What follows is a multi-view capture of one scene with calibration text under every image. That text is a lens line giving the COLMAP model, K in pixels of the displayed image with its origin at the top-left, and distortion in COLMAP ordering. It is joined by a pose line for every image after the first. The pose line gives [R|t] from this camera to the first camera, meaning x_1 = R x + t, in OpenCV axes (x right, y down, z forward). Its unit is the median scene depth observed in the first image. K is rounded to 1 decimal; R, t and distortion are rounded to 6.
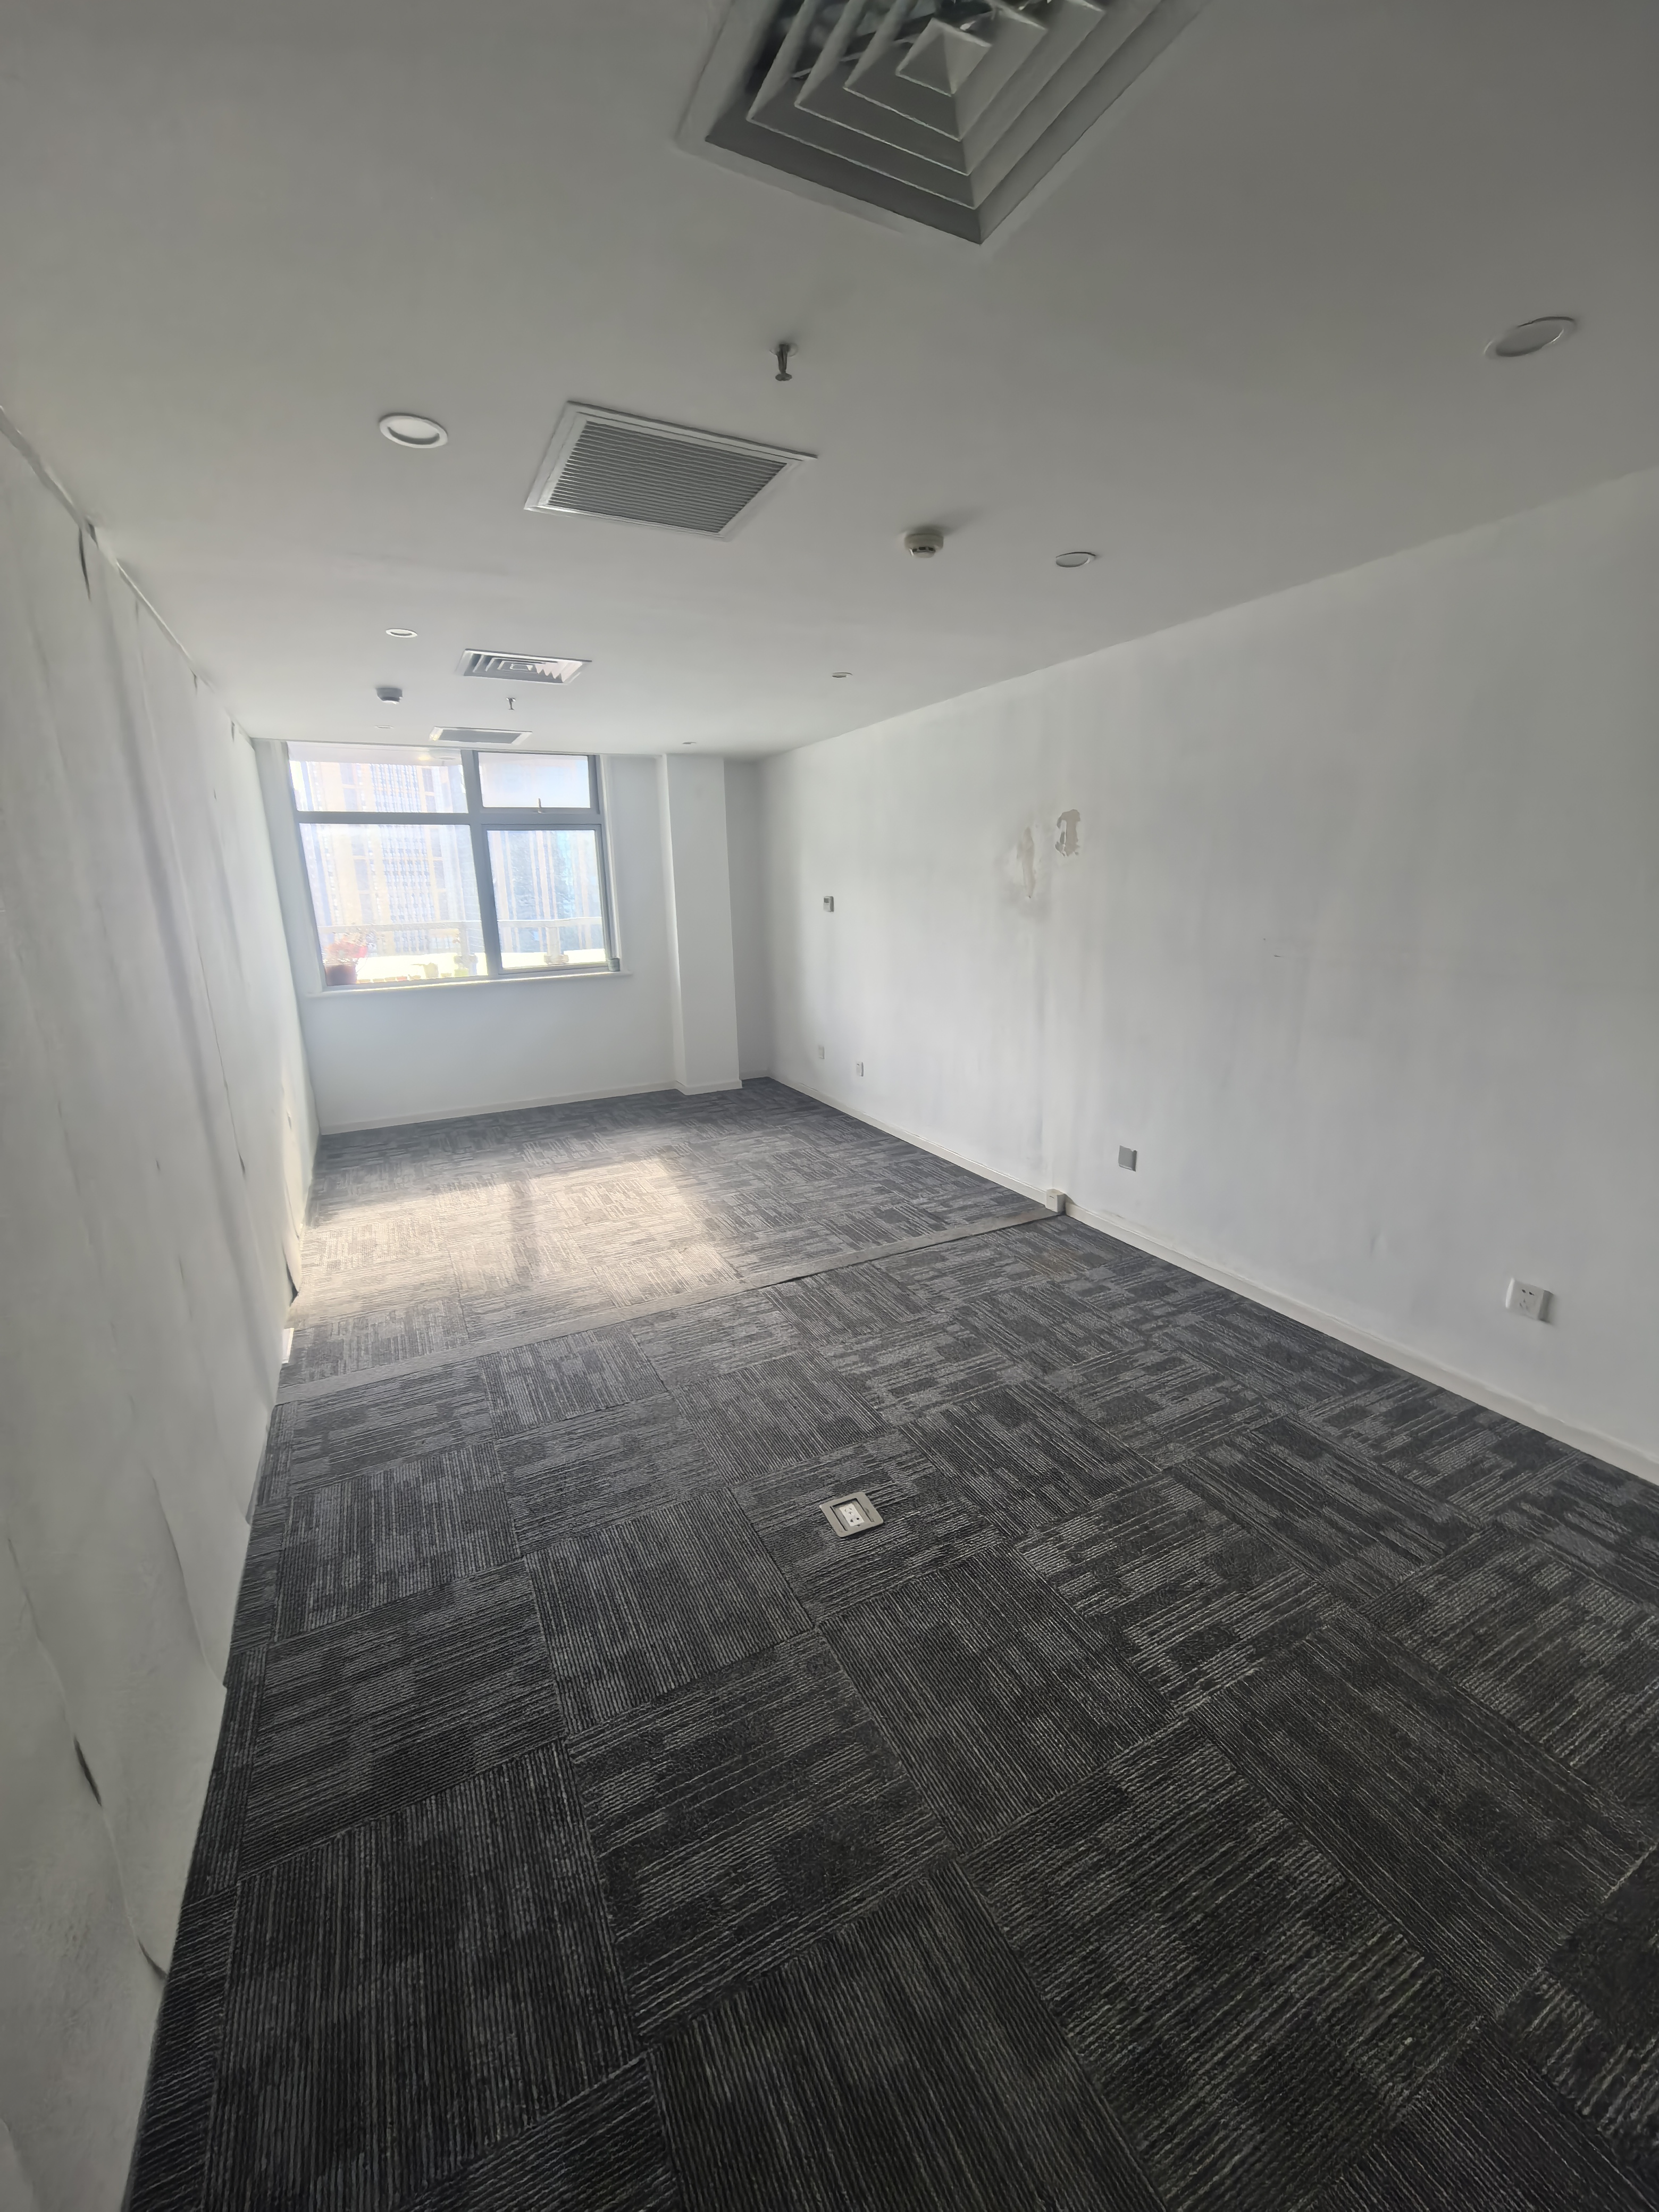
lens RADIAL K [[871.2, 0, 819.4], [0, 871.2, 1112.6], [0, 0, 1]] dist [-0.006430, 0.003599]
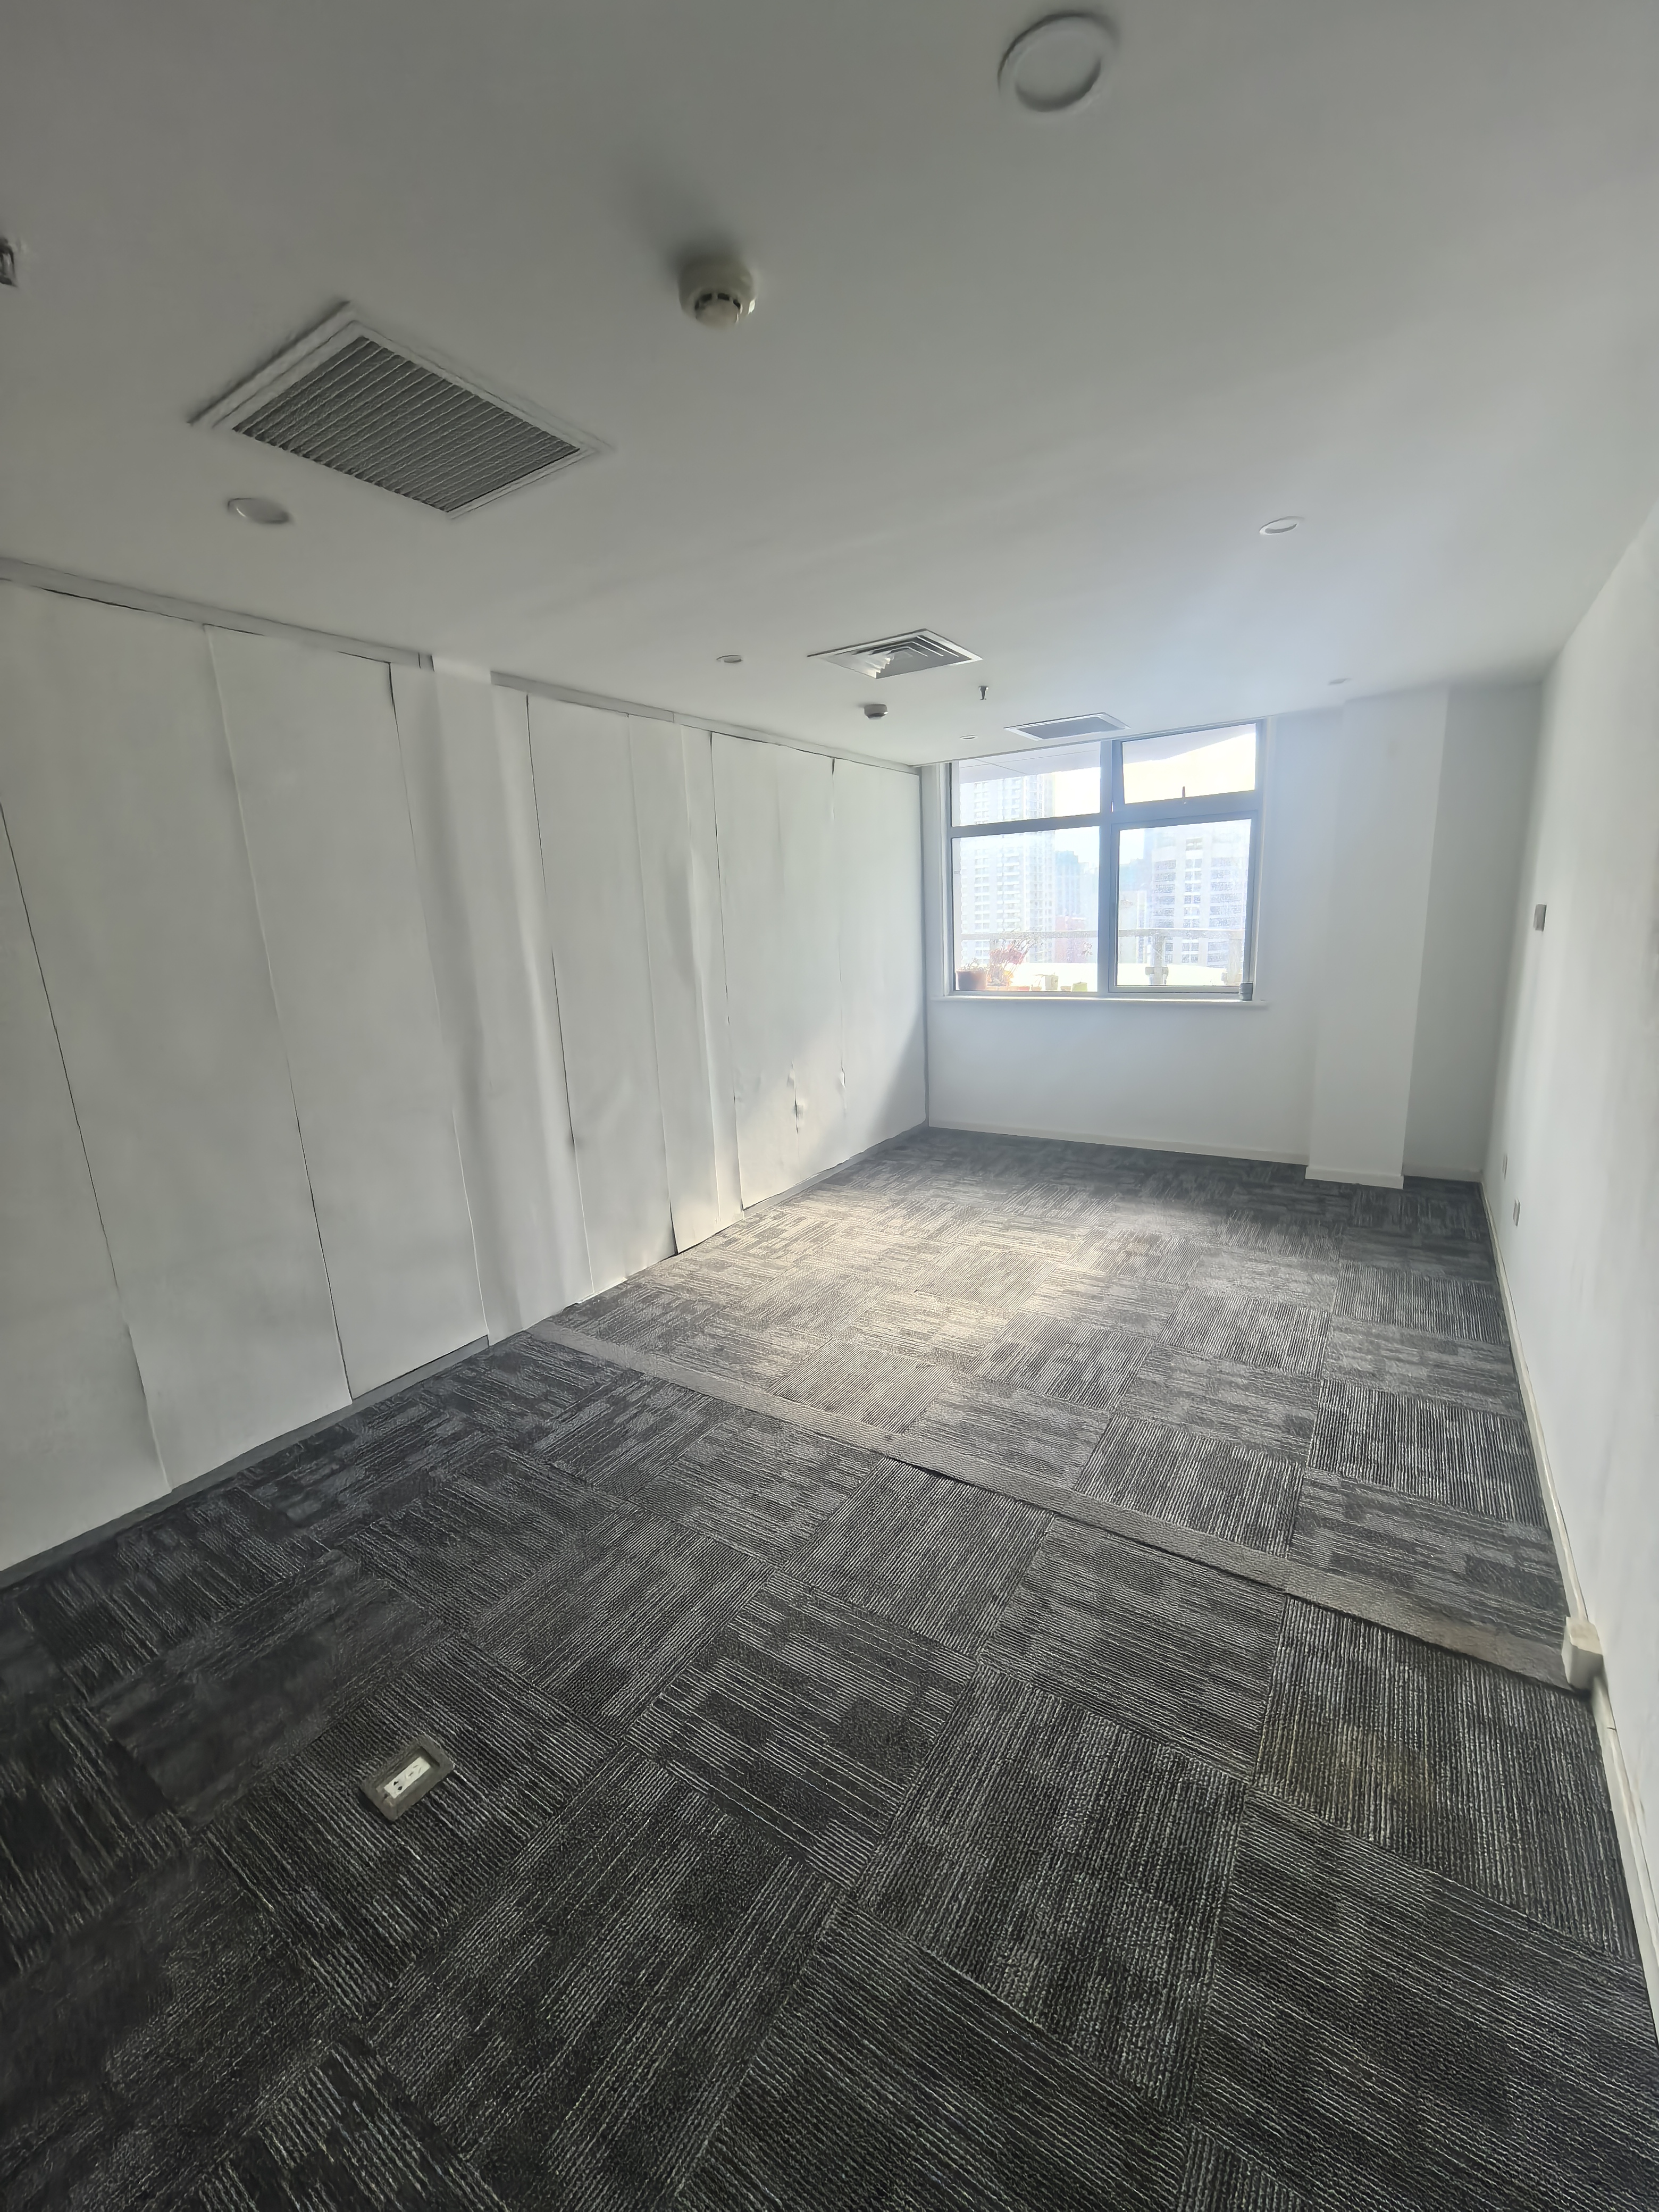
lens RADIAL K [[871.2, 0, 830.5], [0, 871.2, 1107.4], [0, 0, 1]] dist [-0.006430, 0.003599]
pose [[0.498469, 0.188876, -0.846082, 0.384638], [-0.187025, 0.976424, 0.107787, -0.125909], [0.846493, 0.104510, 0.522041, 0.450892]]
